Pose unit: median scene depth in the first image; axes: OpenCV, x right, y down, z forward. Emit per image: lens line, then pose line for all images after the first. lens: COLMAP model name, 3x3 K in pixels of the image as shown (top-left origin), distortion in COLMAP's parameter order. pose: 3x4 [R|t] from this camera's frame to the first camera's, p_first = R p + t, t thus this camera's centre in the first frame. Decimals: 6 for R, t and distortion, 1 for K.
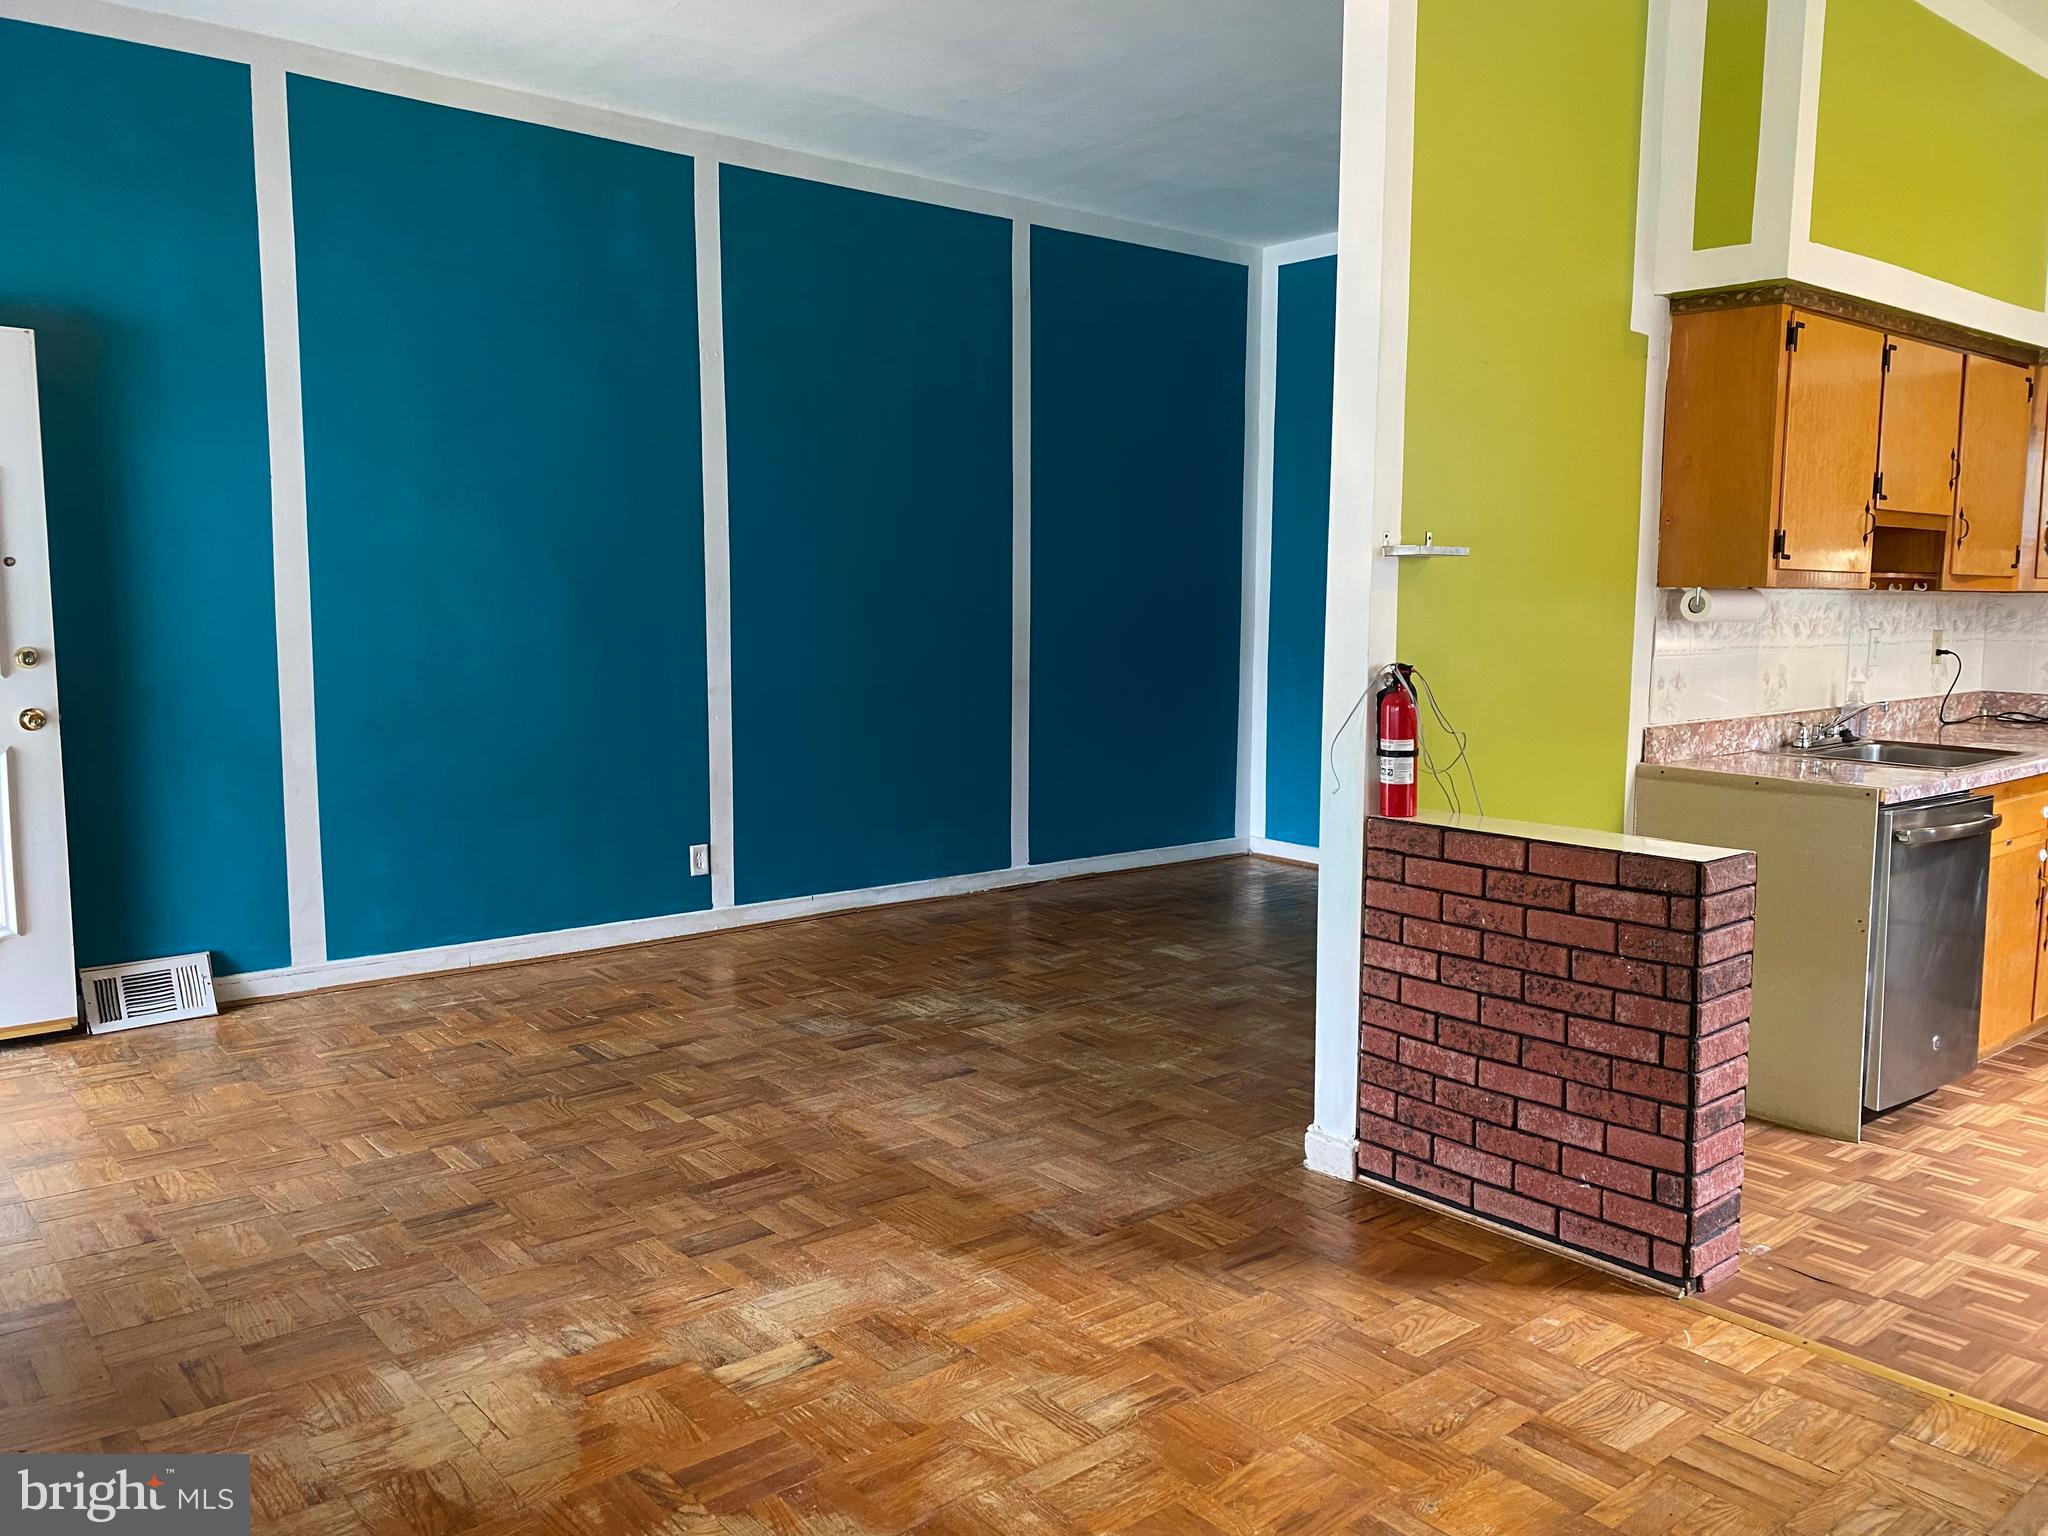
lens RADIAL K [[1560.9, 0, 1045.9], [0, 1560.9, 757.3], [0, 0, 1]] dist [0.029870, -0.042068]
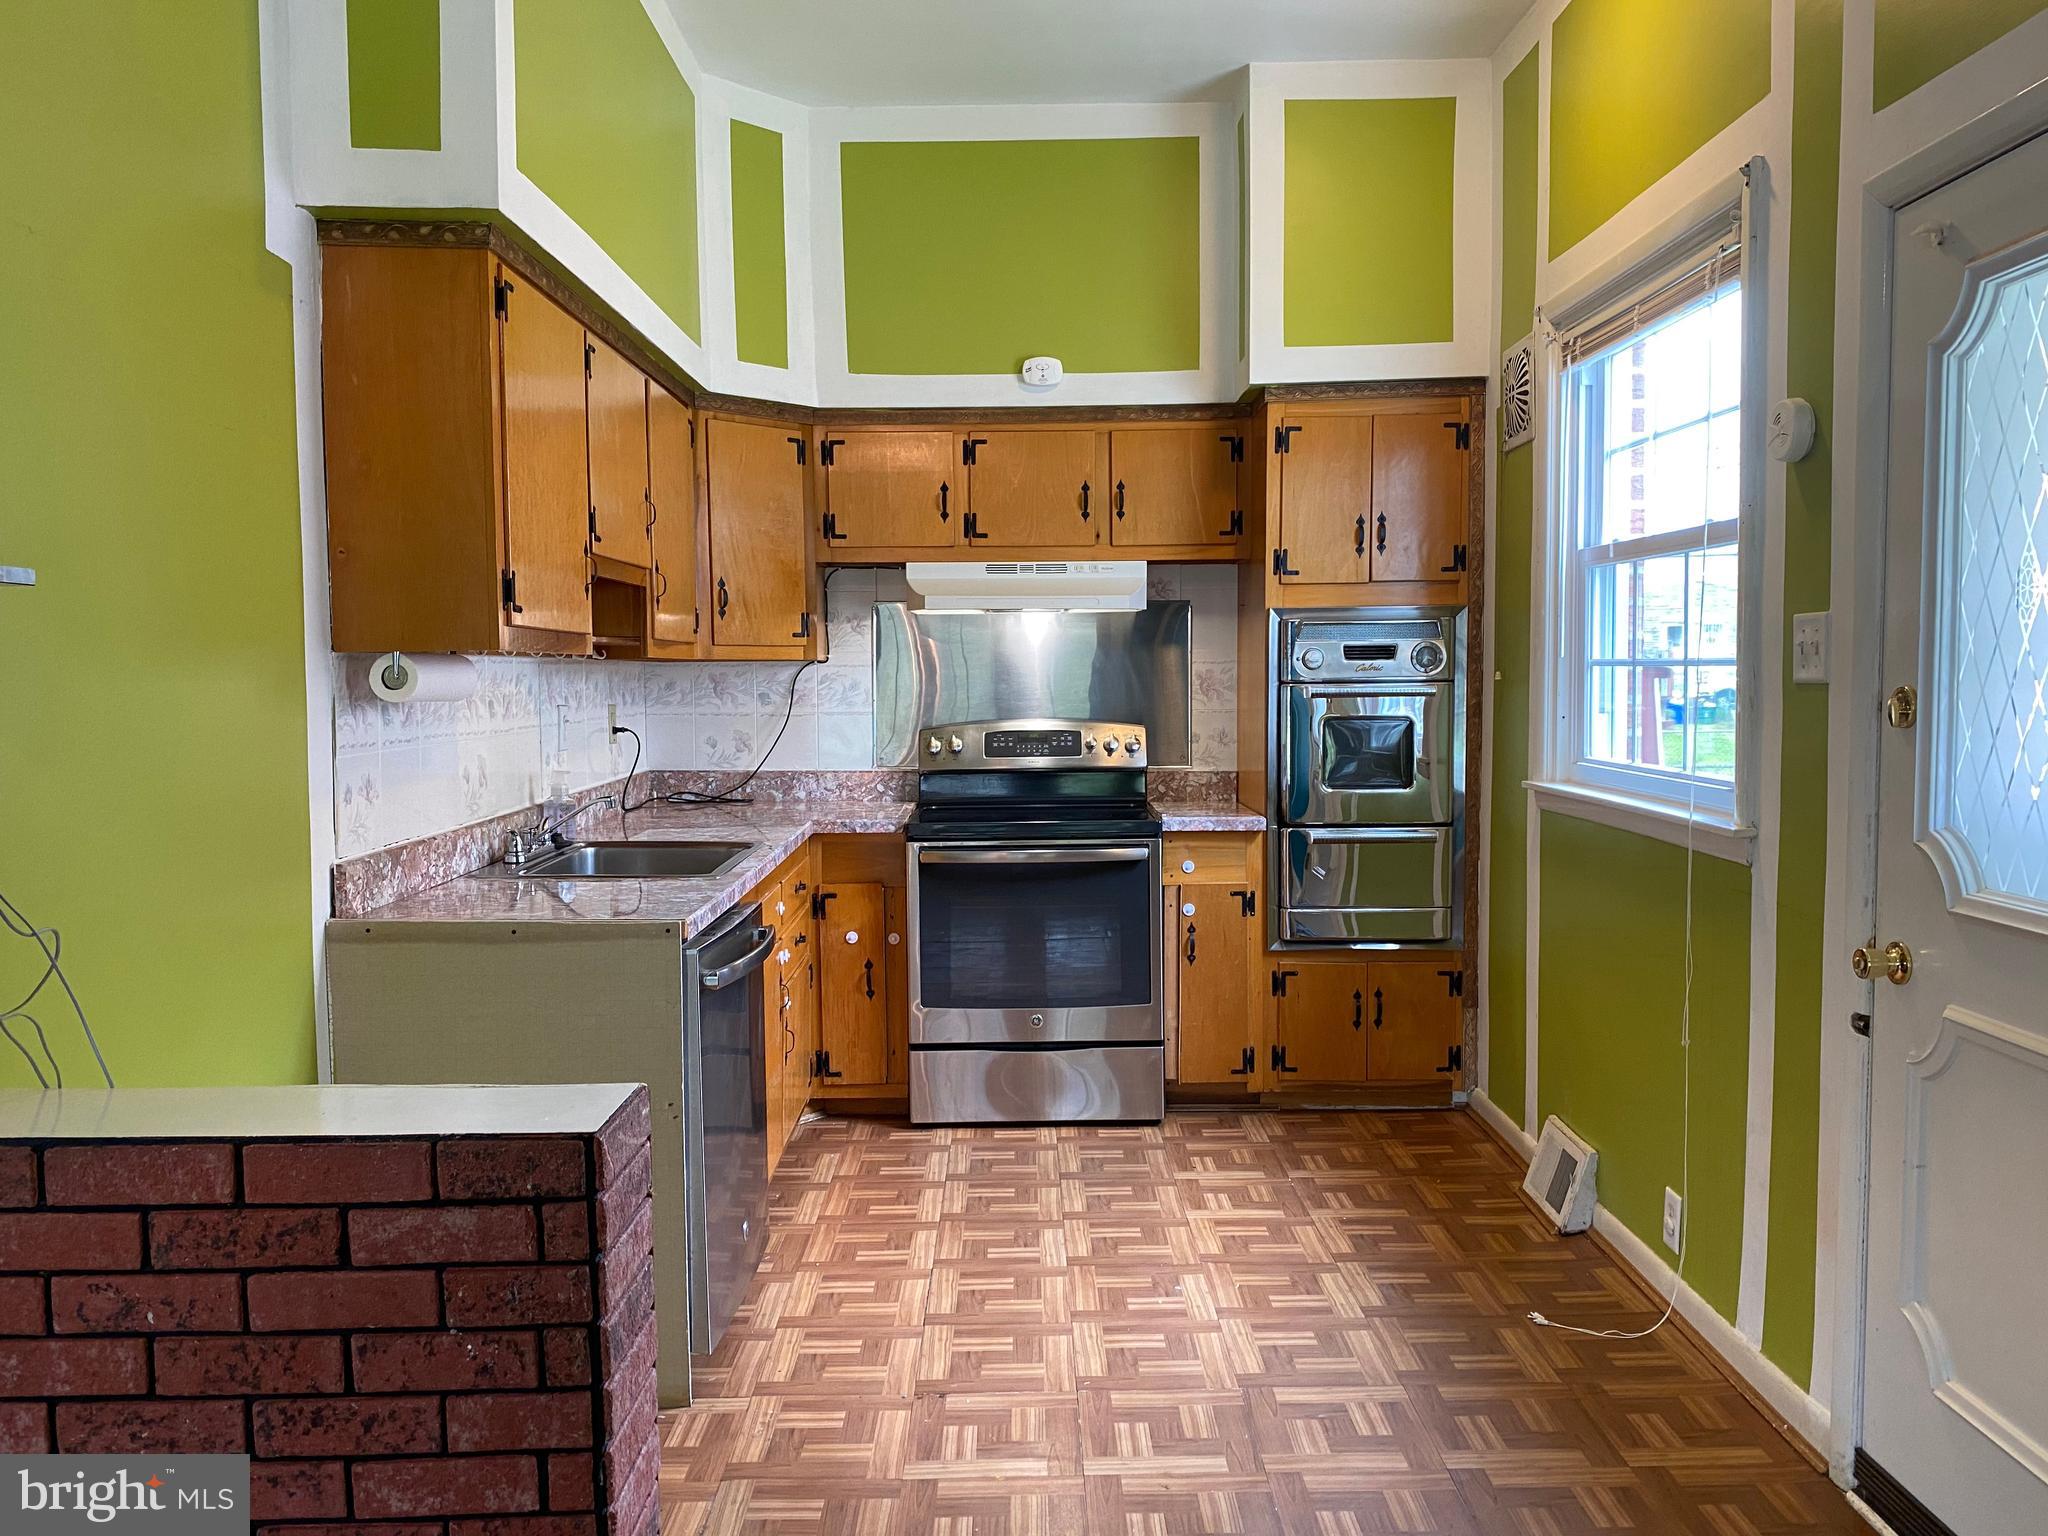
lens RADIAL K [[1560.9, 0, 1039.2], [0, 1560.9, 764.5], [0, 0, 1]] dist [0.029870, -0.042068]
pose [[0.633497, -0.054967, 0.771790, 0.077072], [0.088377, 0.996086, -0.001600, -0.039450], [-0.768681, 0.069222, 0.635875, 0.414920]]
